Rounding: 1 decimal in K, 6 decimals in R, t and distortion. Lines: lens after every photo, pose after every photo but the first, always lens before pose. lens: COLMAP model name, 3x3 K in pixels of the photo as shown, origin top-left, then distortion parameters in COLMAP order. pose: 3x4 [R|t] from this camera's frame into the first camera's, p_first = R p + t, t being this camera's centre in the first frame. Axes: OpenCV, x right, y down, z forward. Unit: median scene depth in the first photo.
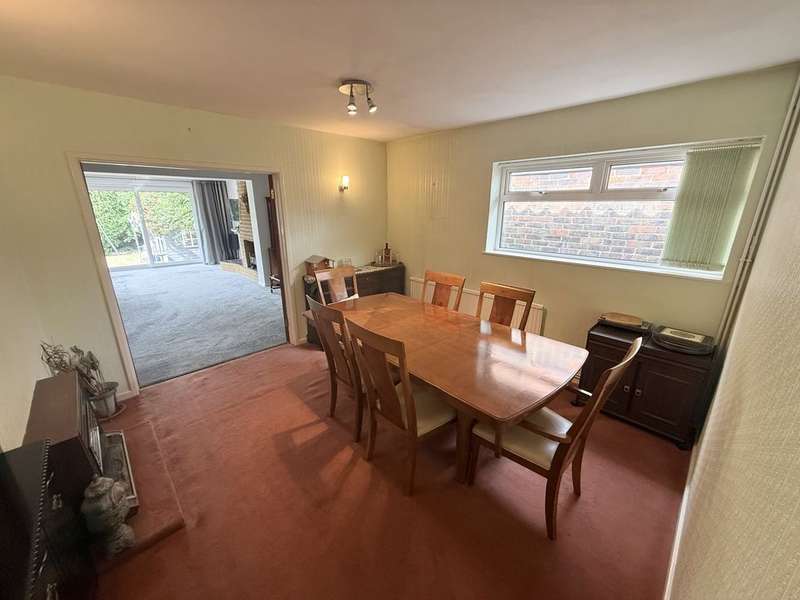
lens RADIAL K [[318.8, 0, 401.8], [0, 318.8, 303.0], [0, 0, 1]] dist [0.002172, -0.000647]
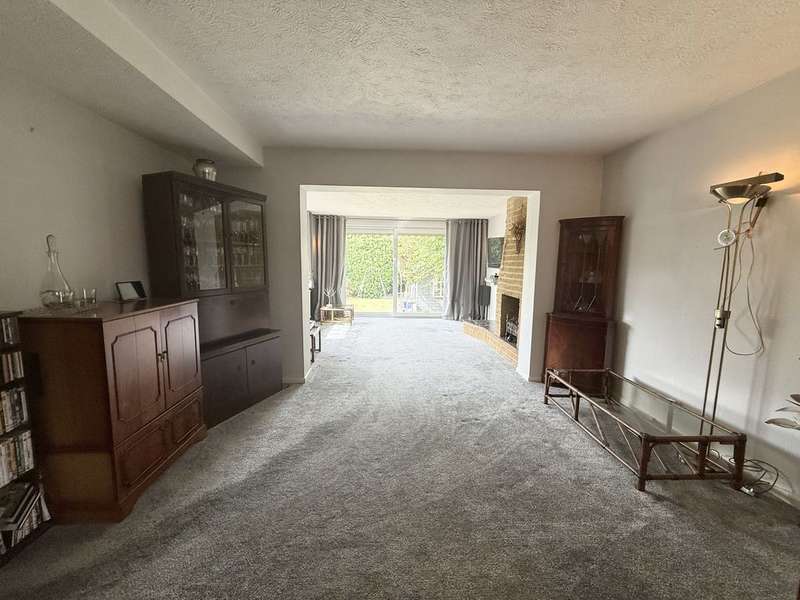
lens RADIAL K [[318.8, 0, 396.8], [0, 318.8, 299.7], [0, 0, 1]] dist [0.002172, -0.000647]
pose [[0.745761, 0.083135, -0.661006, -0.228158], [-0.203281, 0.973263, -0.106938, -0.075865], [0.634442, 0.214120, 0.742722, 0.390029]]
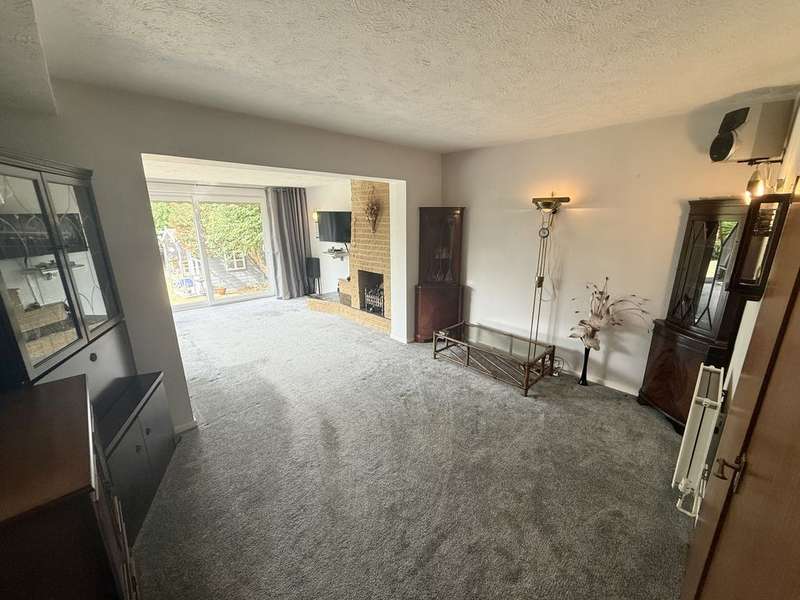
lens RADIAL K [[318.8, 0, 395.4], [0, 318.8, 301.2], [0, 0, 1]] dist [0.002172, -0.000647]
pose [[0.999917, -0.009548, -0.008593, -0.406526], [0.009237, 0.999326, -0.035537, -0.105186], [0.008927, 0.035454, 0.999331, 0.316374]]
